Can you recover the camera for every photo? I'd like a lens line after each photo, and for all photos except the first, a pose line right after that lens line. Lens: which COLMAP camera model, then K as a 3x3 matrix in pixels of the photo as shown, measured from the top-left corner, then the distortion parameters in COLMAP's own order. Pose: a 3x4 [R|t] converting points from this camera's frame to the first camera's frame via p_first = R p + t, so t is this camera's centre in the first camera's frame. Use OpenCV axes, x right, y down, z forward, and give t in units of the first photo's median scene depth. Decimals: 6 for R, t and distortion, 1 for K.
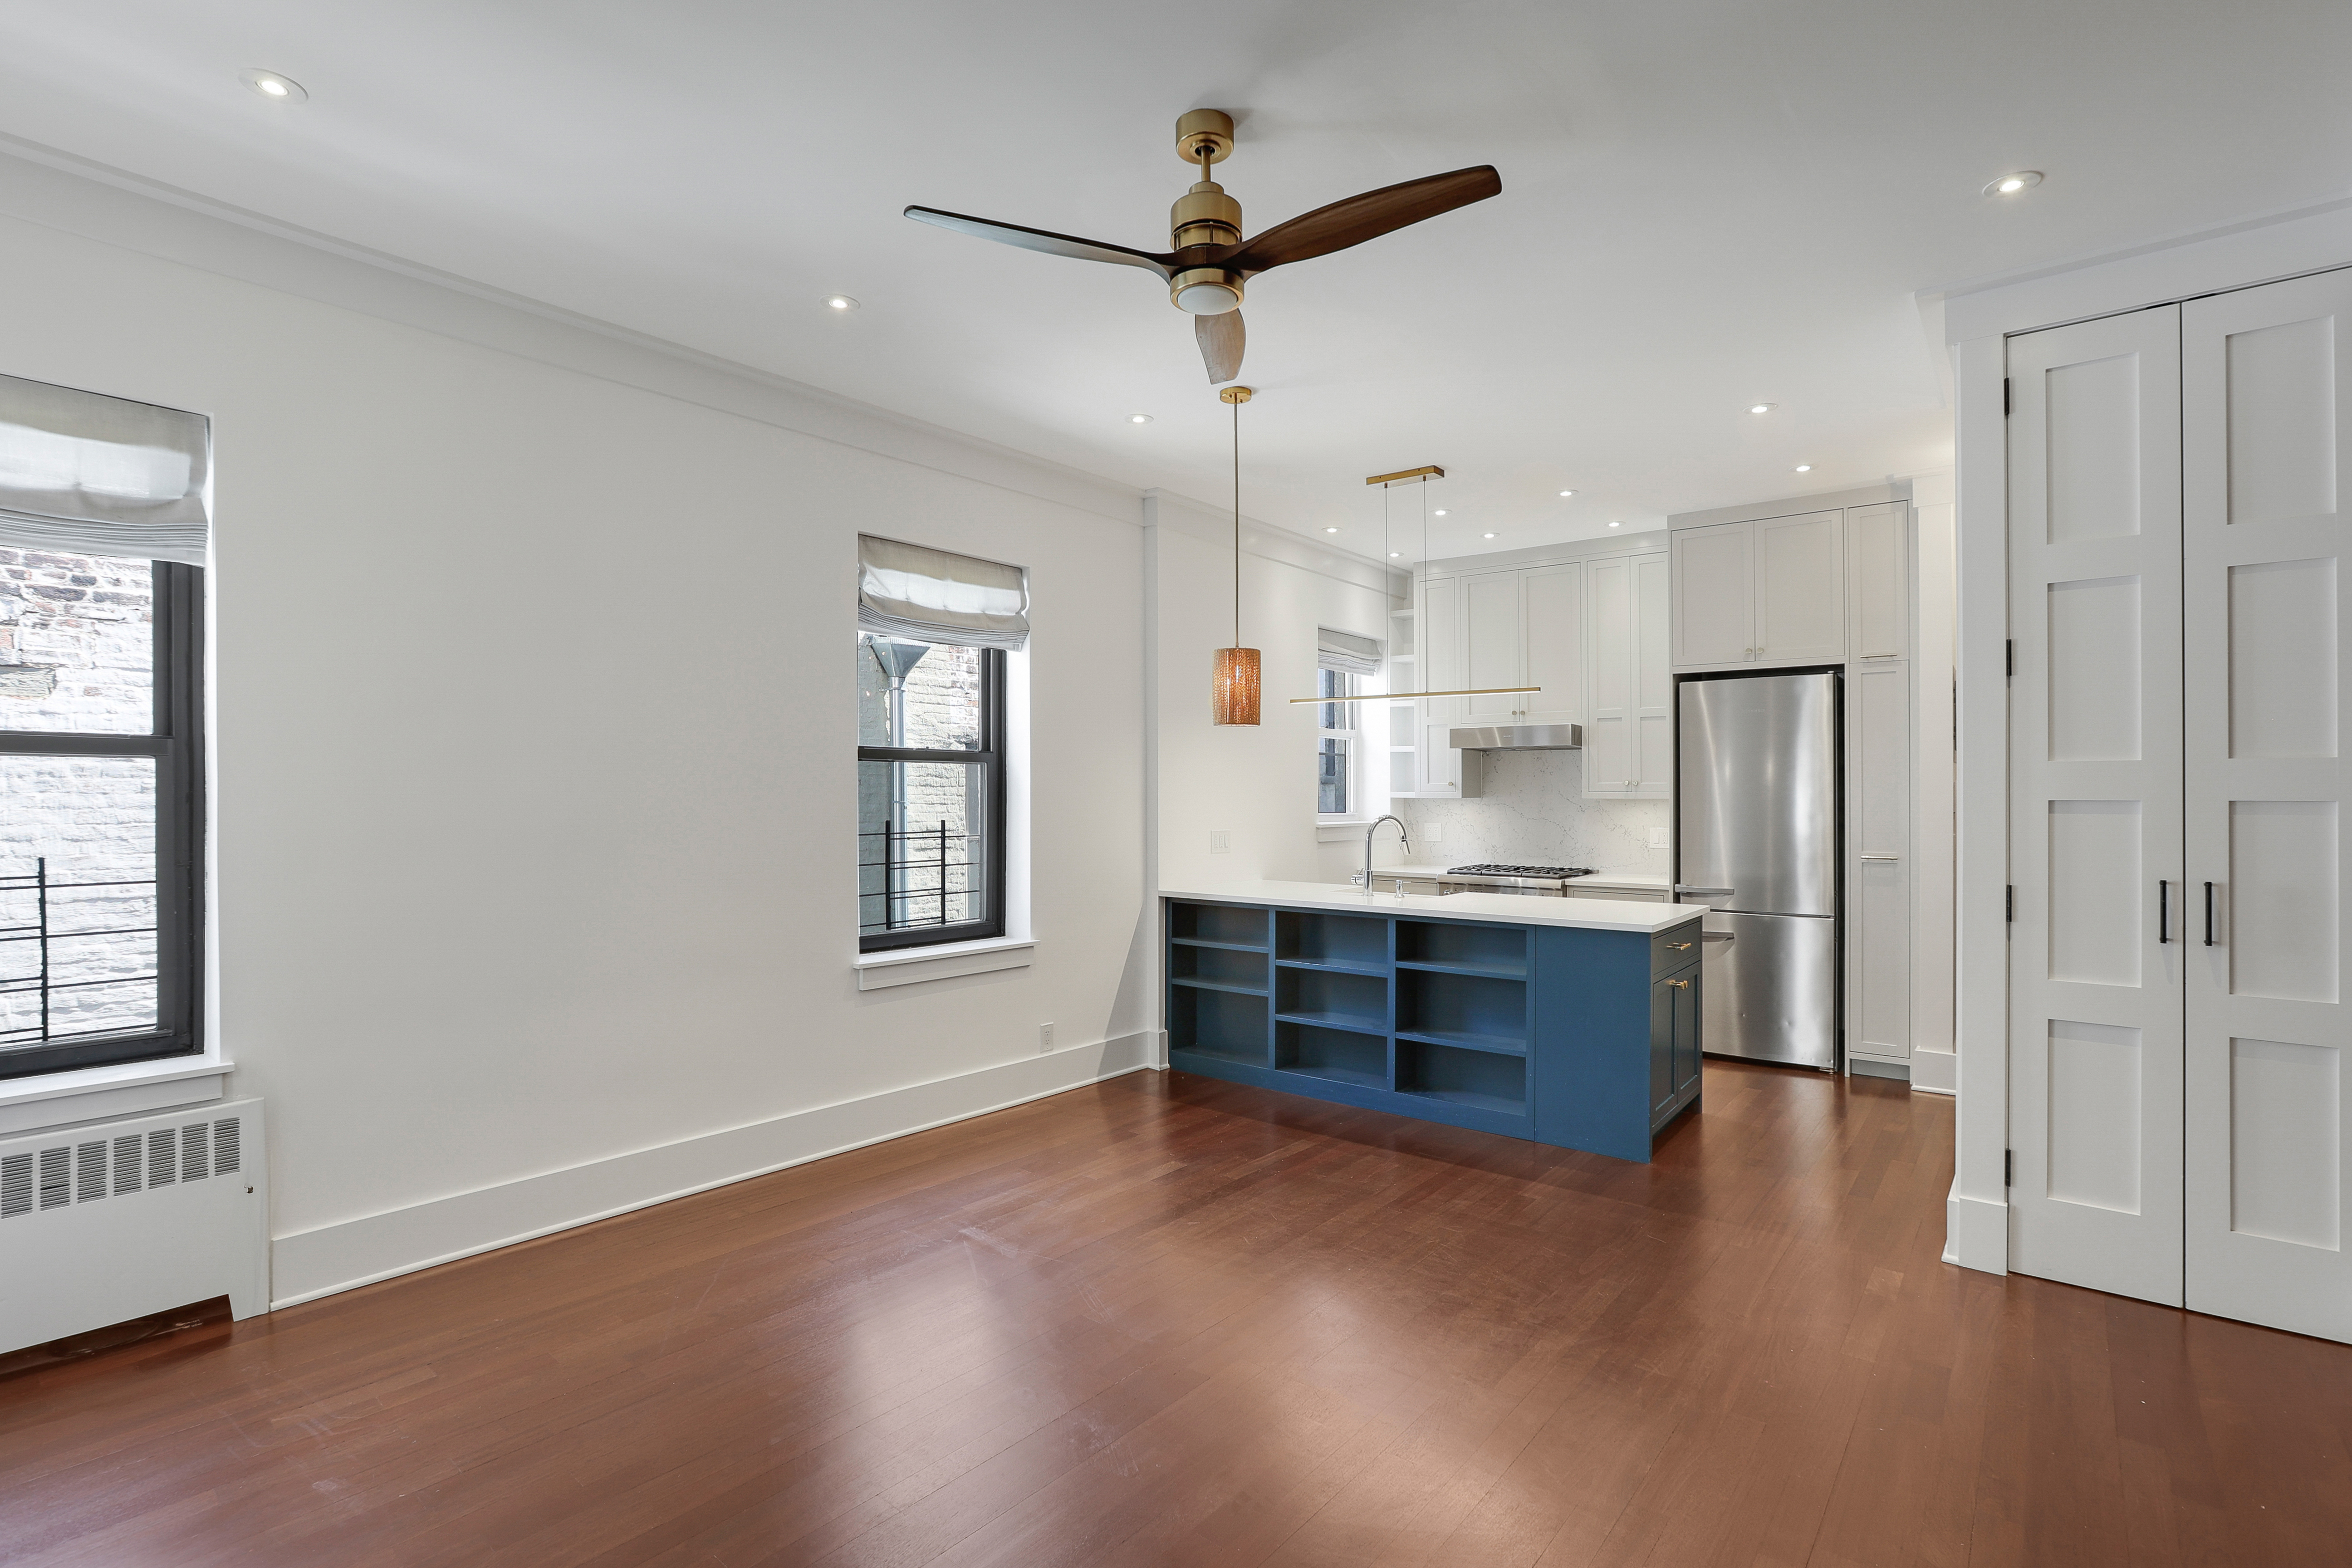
lens RADIAL K [[1109.2, 0, 1176.7], [0, 1109.2, 781.7], [0, 0, 1]] dist [-0.002674, -0.000052]
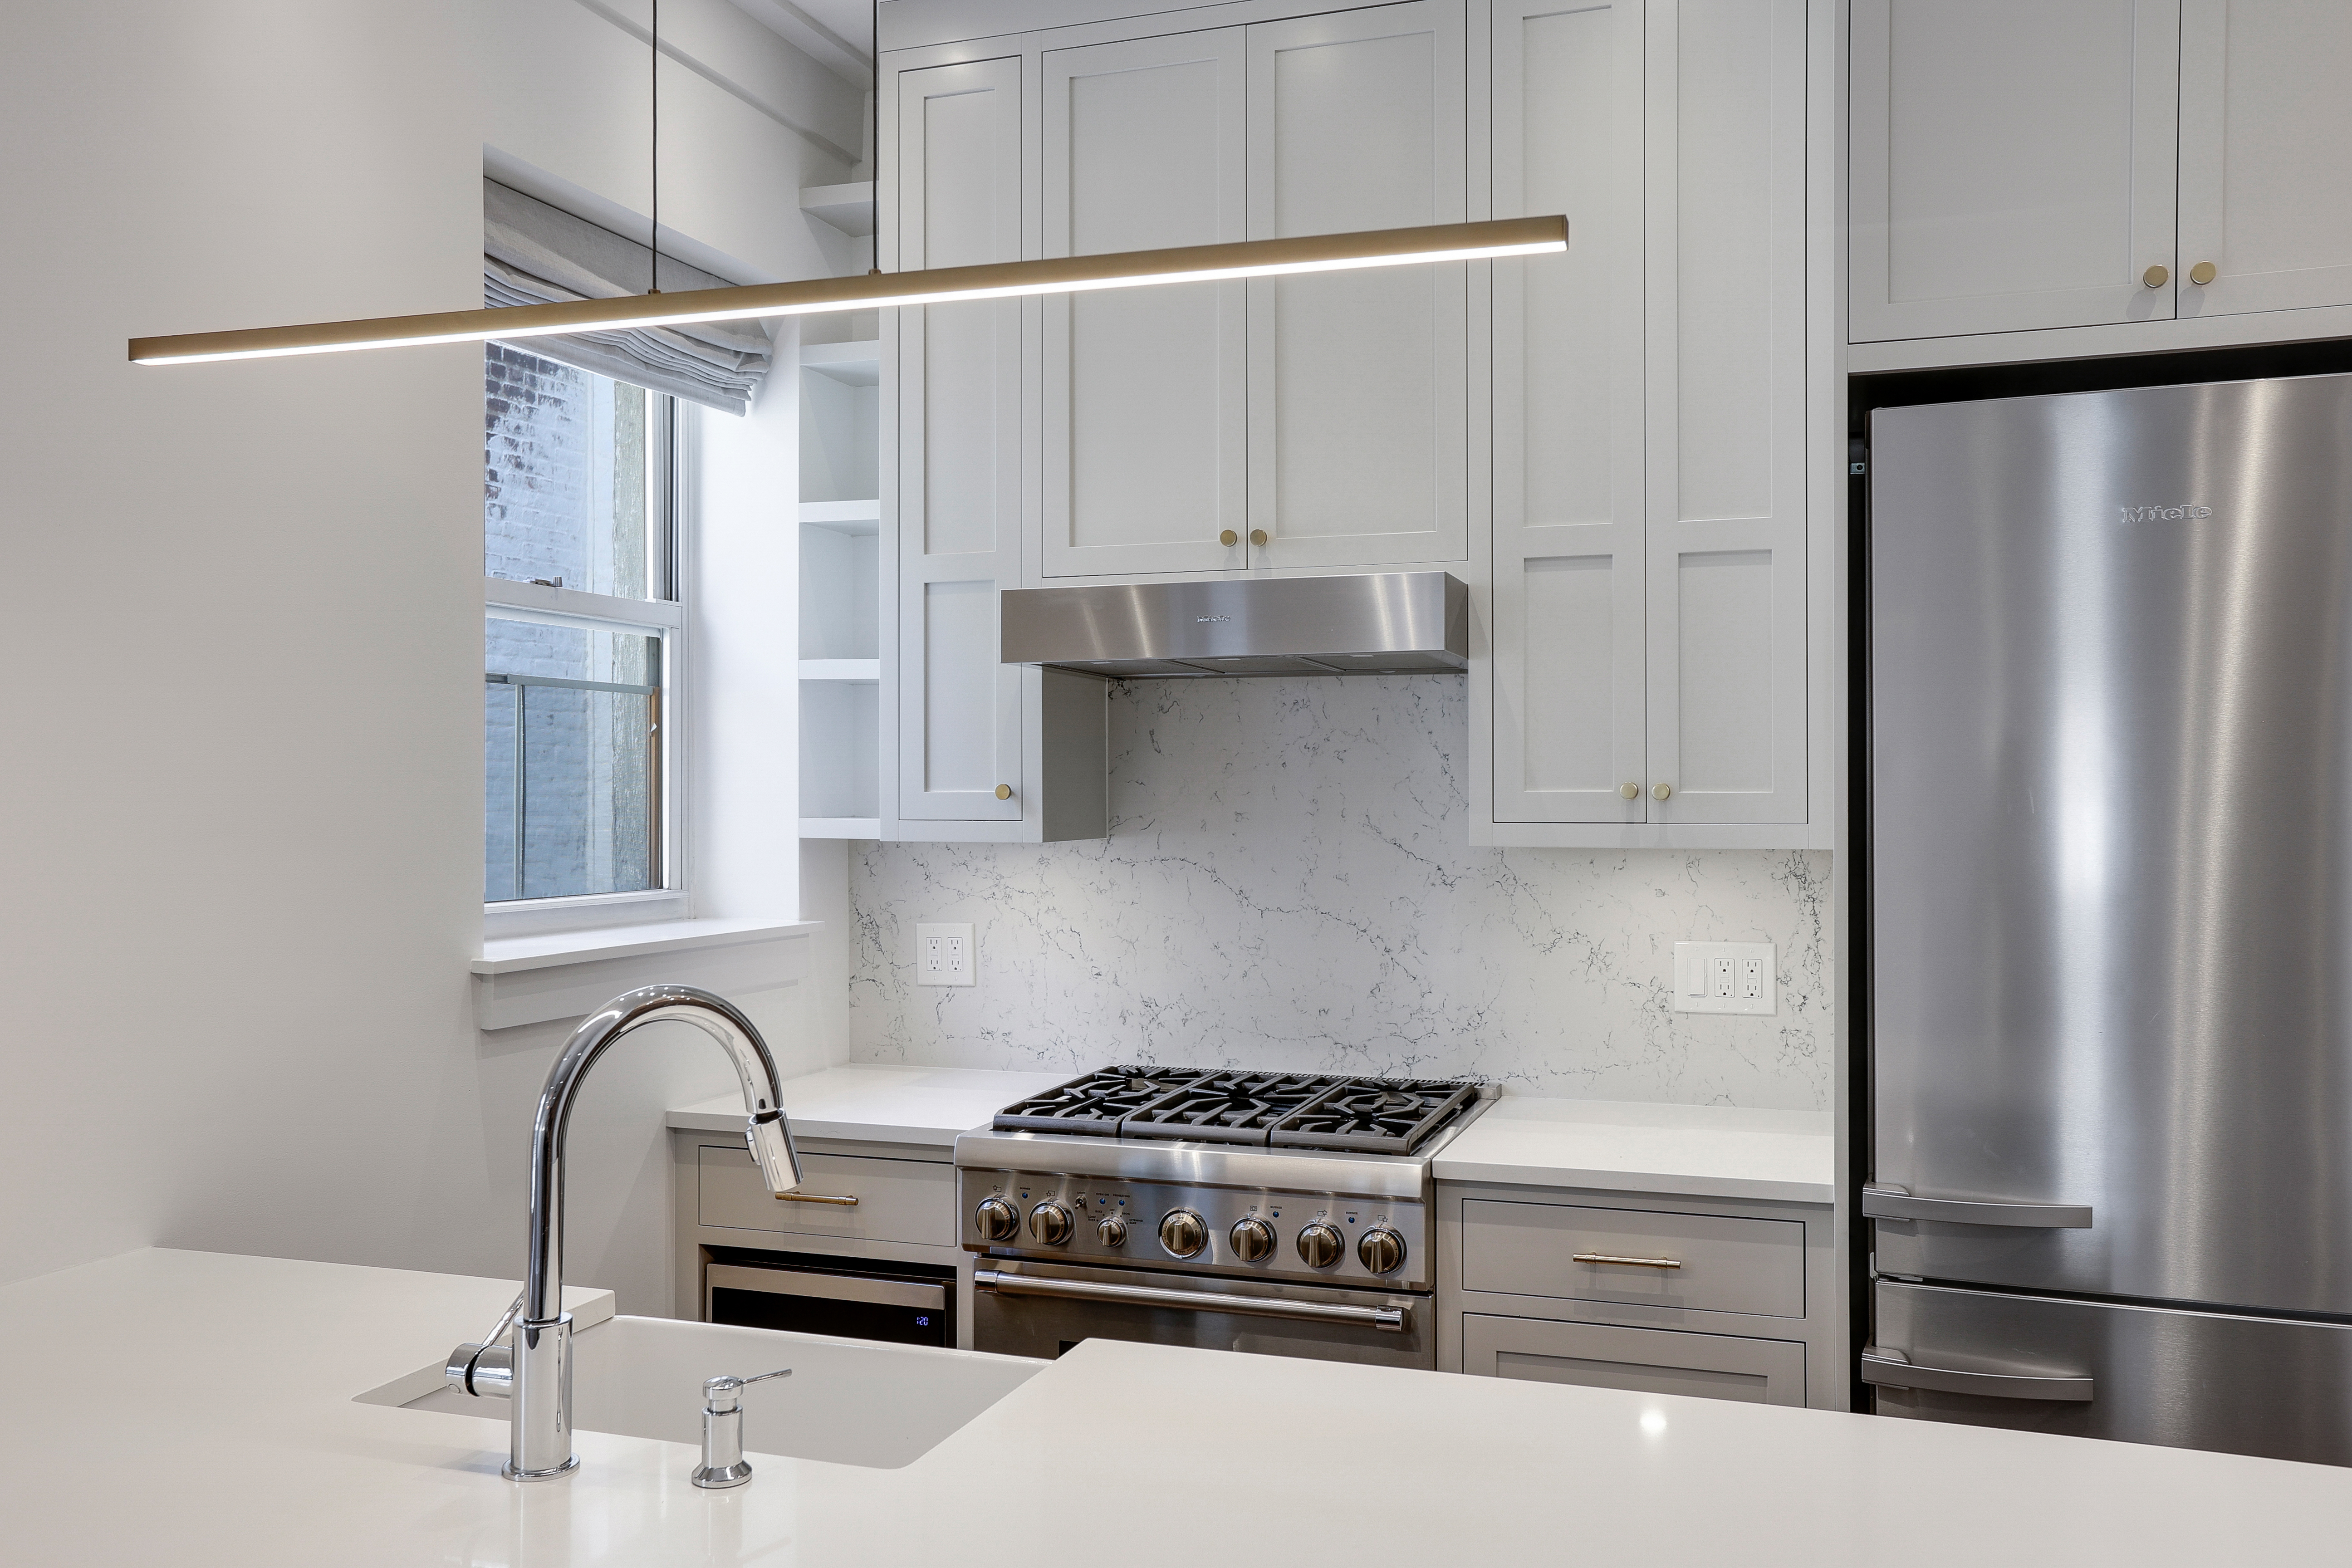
lens RADIAL K [[1928.6, 0, 1178.1], [0, 1928.6, 782.0], [0, 0, 1]] dist [-0.015150, -0.001324]
pose [[0.944503, -0.000887, 0.328500, 0.147073], [-0.001677, 0.999970, 0.007522, -0.004965], [-0.328497, -0.007655, 0.944474, 0.601629]]
